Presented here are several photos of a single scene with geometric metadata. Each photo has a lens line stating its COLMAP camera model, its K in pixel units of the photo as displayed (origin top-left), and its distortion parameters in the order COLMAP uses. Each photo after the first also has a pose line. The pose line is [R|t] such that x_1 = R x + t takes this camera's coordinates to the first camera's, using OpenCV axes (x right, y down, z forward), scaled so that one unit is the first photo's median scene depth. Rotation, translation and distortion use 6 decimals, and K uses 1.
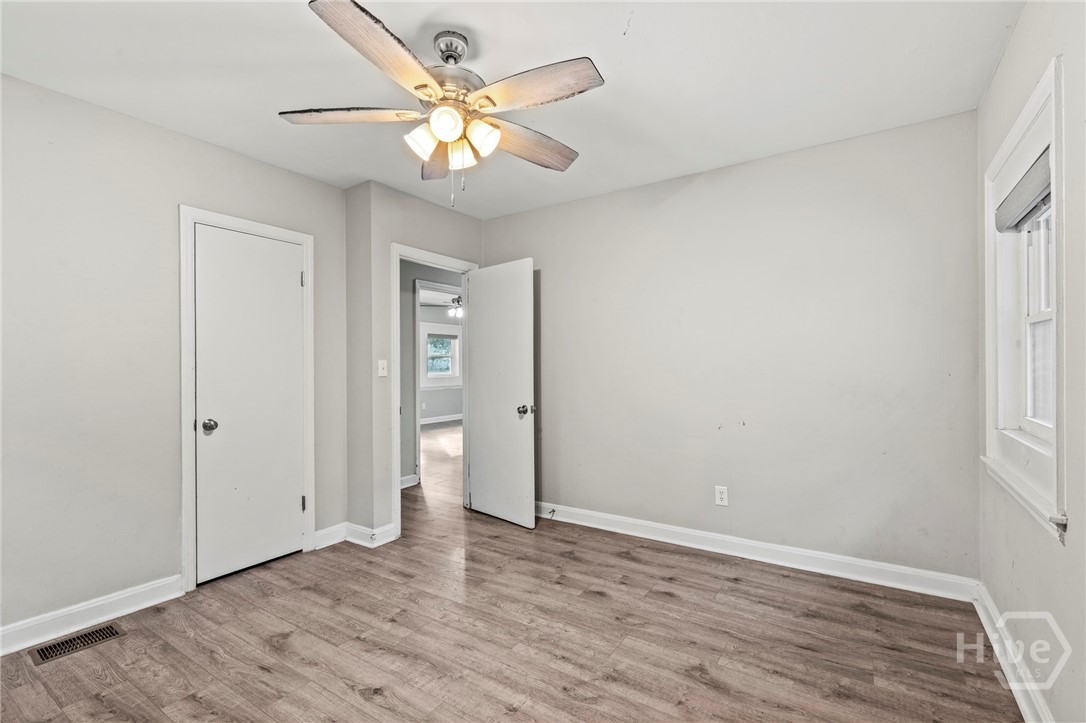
lens RADIAL K [[489.5, 0, 547.8], [0, 489.5, 362.1], [0, 0, 1]] dist [0.003485, 0.000834]
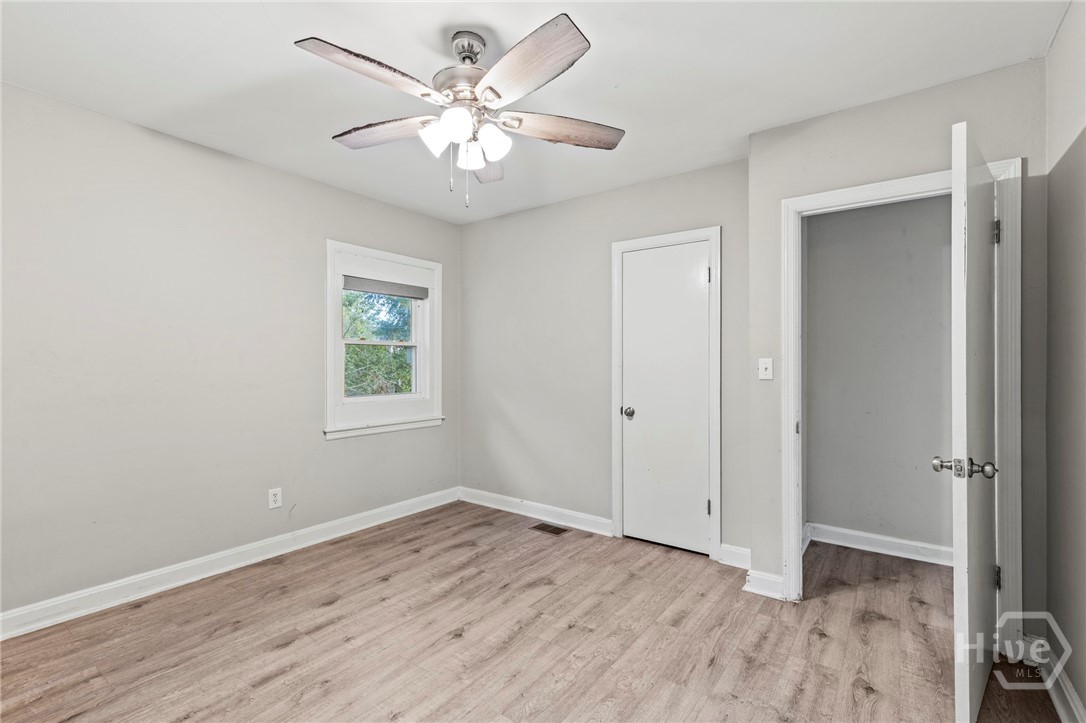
lens RADIAL K [[489.5, 0, 546.7], [0, 489.5, 362.8], [0, 0, 1]] dist [0.003485, 0.000834]
pose [[-0.051893, 0.003186, -0.998648, 0.596647], [0.003495, 0.999989, 0.003009, -0.000093], [0.998647, -0.003334, -0.051904, 0.912632]]
